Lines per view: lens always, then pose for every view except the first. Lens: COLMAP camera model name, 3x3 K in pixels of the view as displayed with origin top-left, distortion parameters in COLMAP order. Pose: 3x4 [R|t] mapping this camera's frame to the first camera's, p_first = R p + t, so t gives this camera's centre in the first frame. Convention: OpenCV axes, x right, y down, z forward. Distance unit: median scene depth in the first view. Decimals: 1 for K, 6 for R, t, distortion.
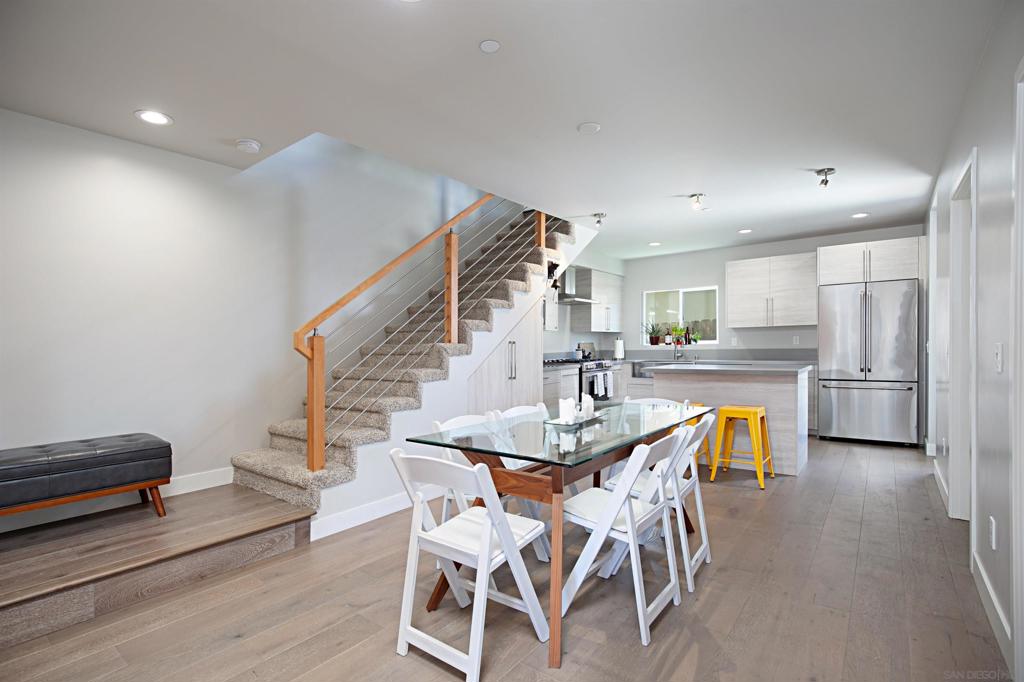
lens RADIAL K [[487.5, 0, 506.5], [0, 487.5, 345.2], [0, 0, 1]] dist [0.000268, -0.000045]
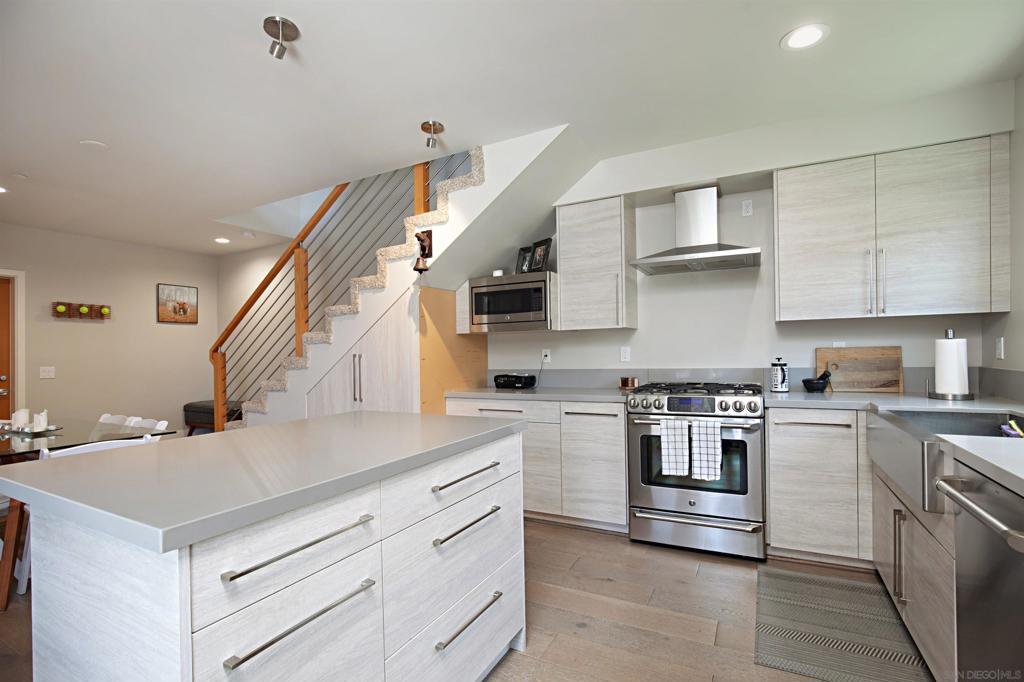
lens RADIAL K [[469.0, 0, 508.7], [0, 469.0, 340.1], [0, 0, 1]] dist [-0.026287, 0.000110]
pose [[0.178263, -0.007732, -0.983952, 0.599254], [0.018357, 0.999821, -0.004531, -0.016786], [0.983812, -0.017255, 0.178373, 0.815972]]
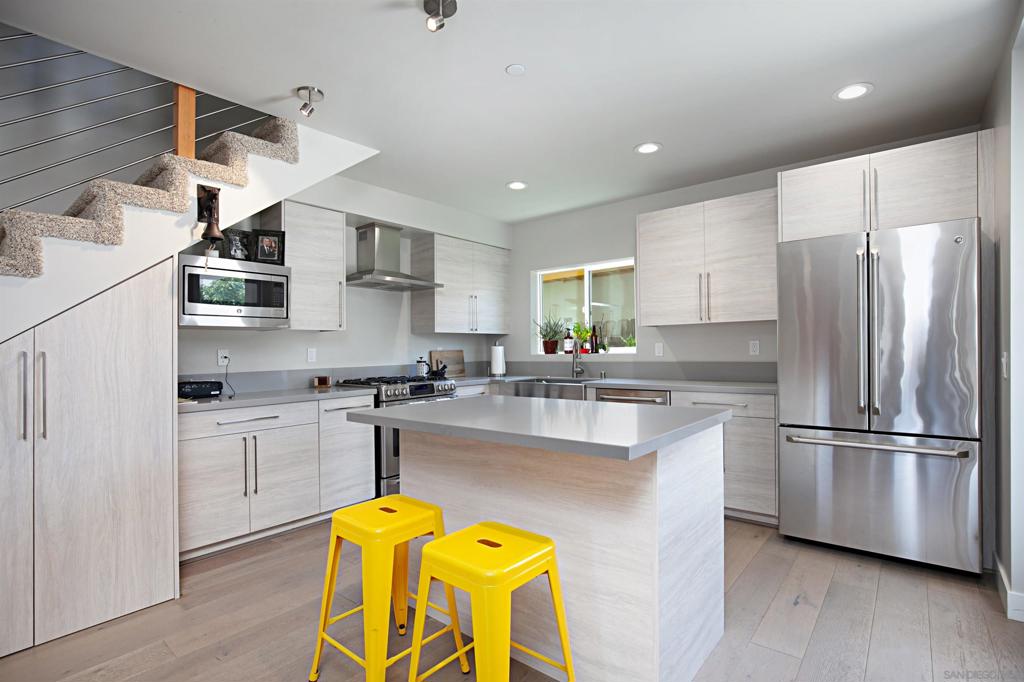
lens RADIAL K [[496.2, 0, 512.0], [0, 496.2, 341.0], [0, 0, 1]] dist [-0.004075, -0.000060]
pose [[0.999633, 0.000894, -0.027065, 0.333923], [-0.001333, 0.999868, -0.016214, -0.007978], [0.027047, 0.016244, 0.999502, 0.420113]]
